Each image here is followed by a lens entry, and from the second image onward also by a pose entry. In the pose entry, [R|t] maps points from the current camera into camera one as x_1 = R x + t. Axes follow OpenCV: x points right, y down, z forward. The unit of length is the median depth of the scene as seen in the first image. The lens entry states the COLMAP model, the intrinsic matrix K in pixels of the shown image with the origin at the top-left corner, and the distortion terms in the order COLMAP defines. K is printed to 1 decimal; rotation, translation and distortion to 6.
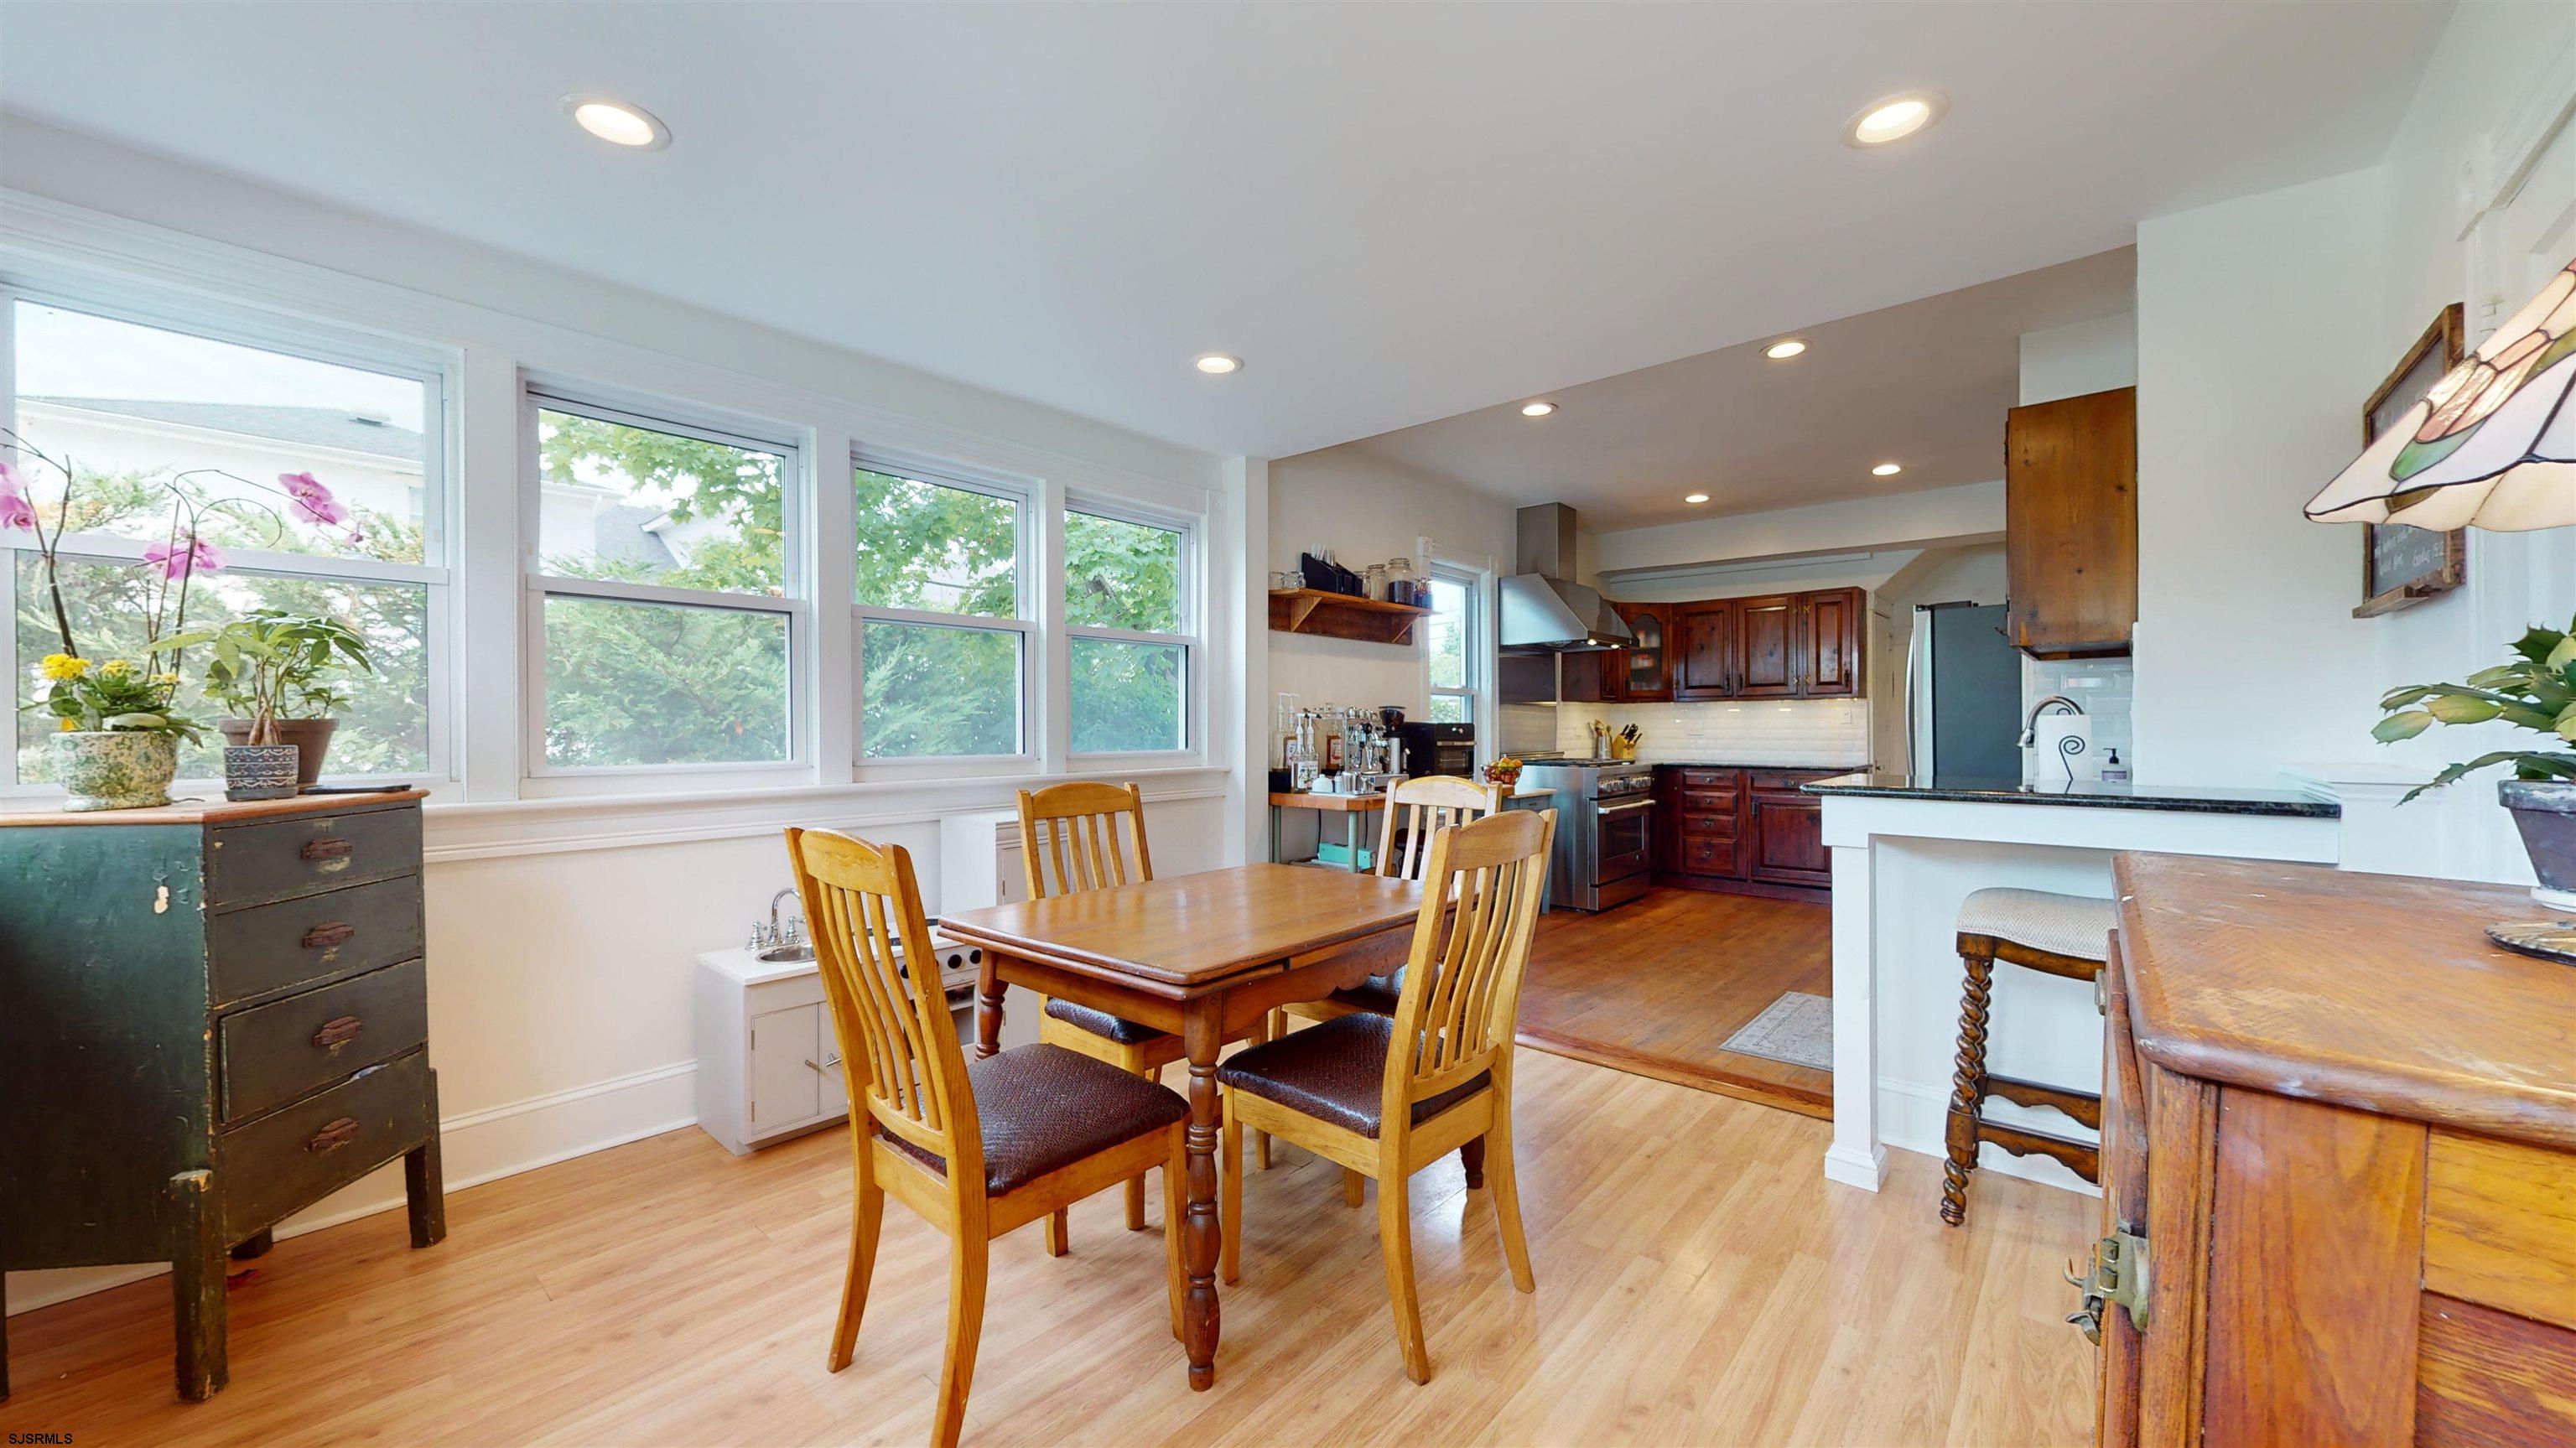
lens RADIAL K [[944.6, 0, 1288.9], [0, 944.6, 726.5], [0, 0, 1]] dist [0.001023, -0.000195]
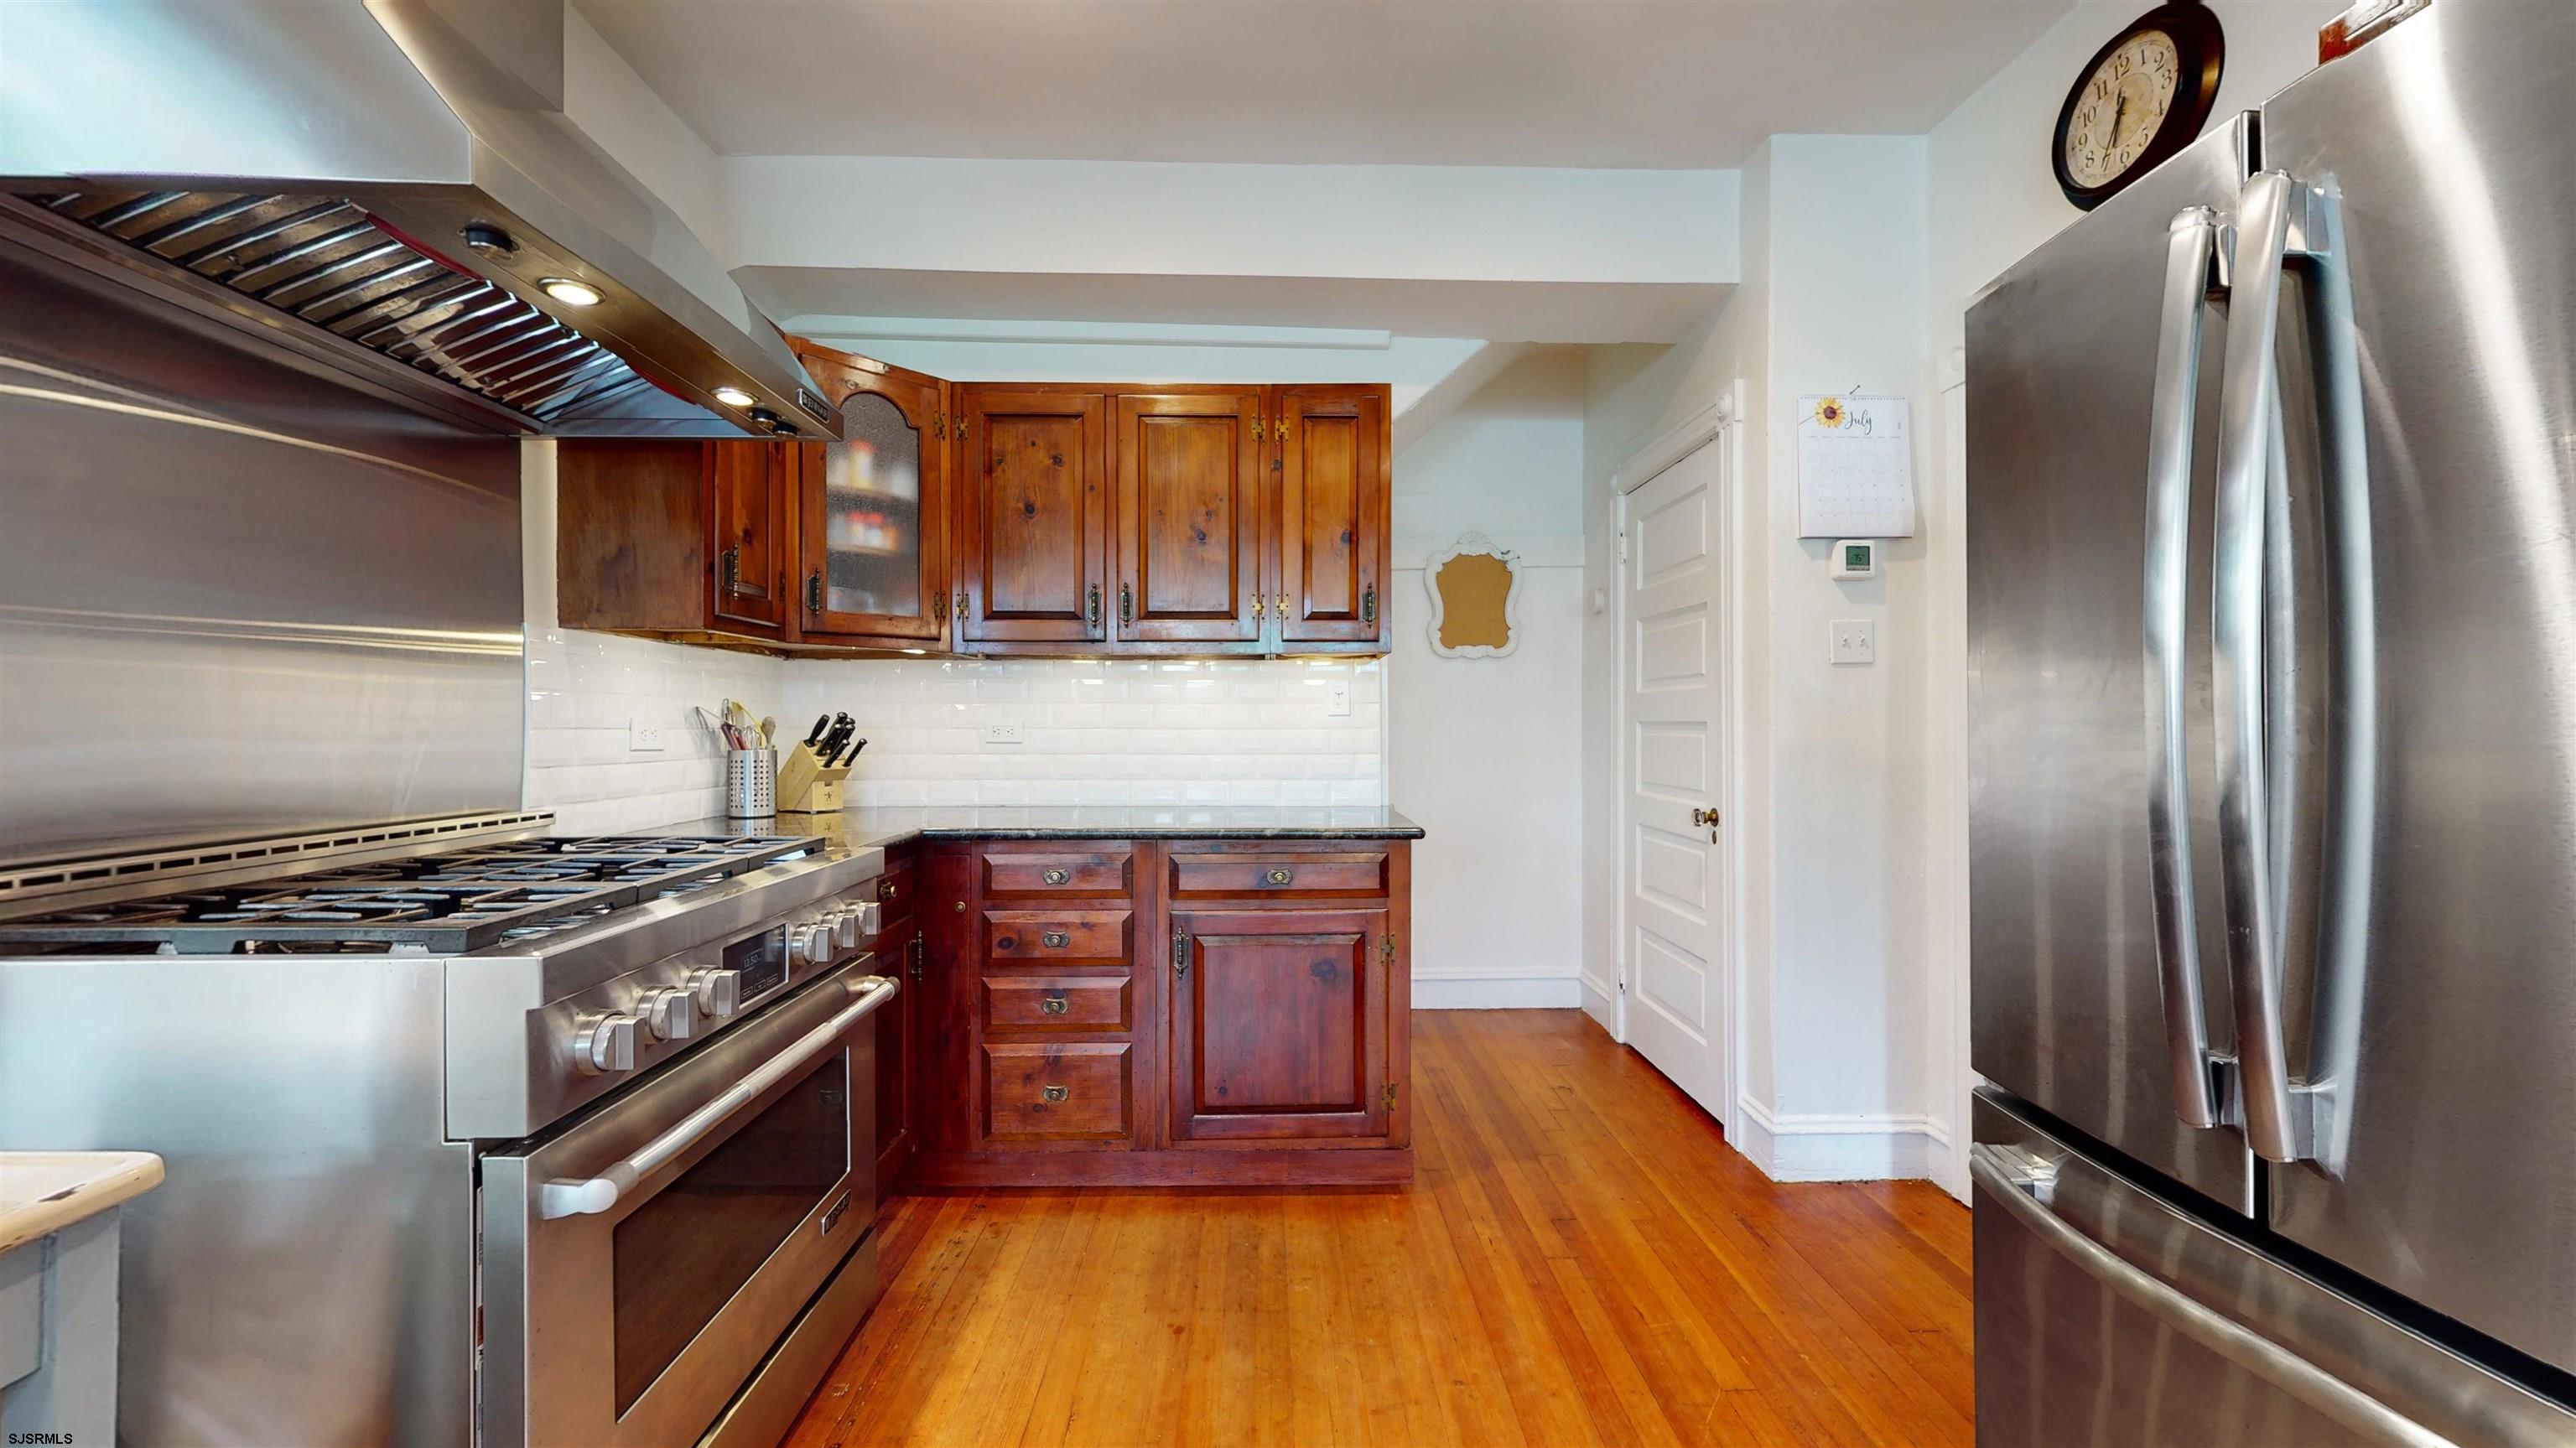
lens RADIAL K [[944.6, 0, 1288.9], [0, 944.6, 726.5], [0, 0, 1]] dist [0.001023, -0.000195]
pose [[0.735143, 0.002295, 0.677908, 0.283284], [-0.002236, 0.999997, -0.000960, 0.002401], [-0.677908, -0.000810, 0.735146, 0.714083]]
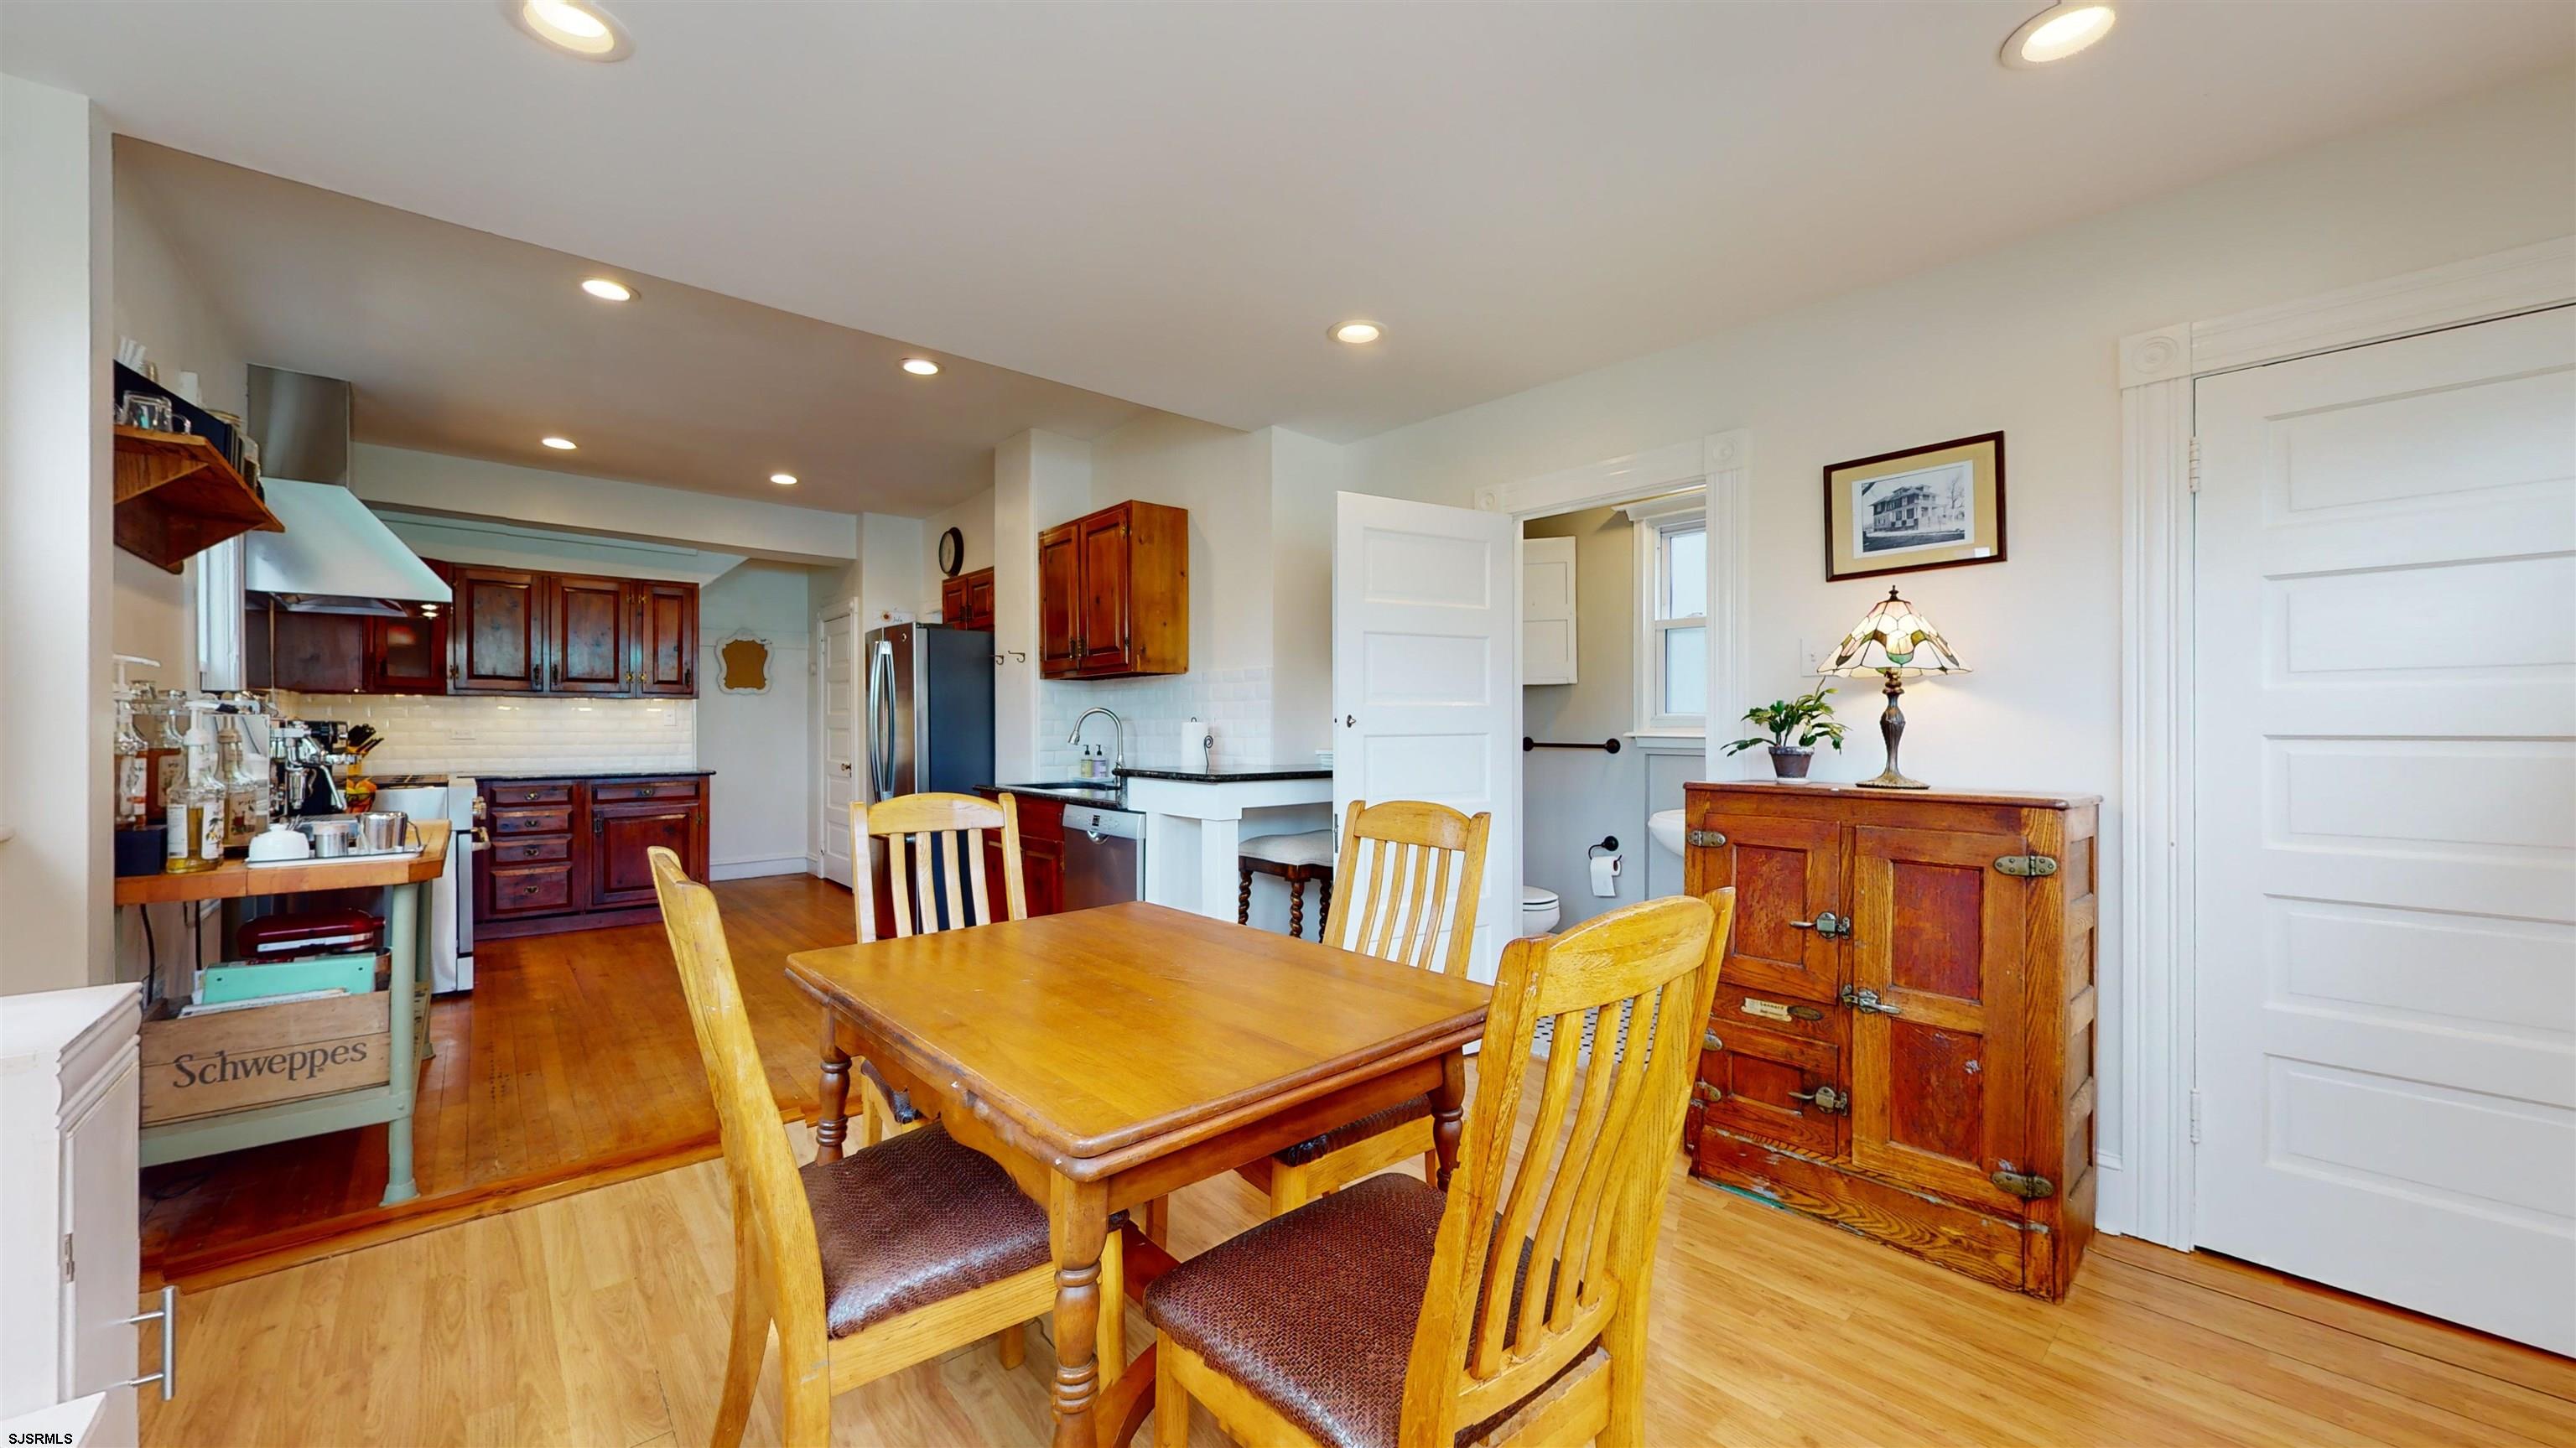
lens RADIAL K [[944.6, 0, 1288.9], [0, 944.6, 726.5], [0, 0, 1]] dist [0.001023, -0.000195]
pose [[0.134393, 0.003232, 0.990923, -0.266175], [-0.001529, 0.999994, -0.003054, -0.000302], [-0.990927, -0.001105, 0.134397, 0.271590]]
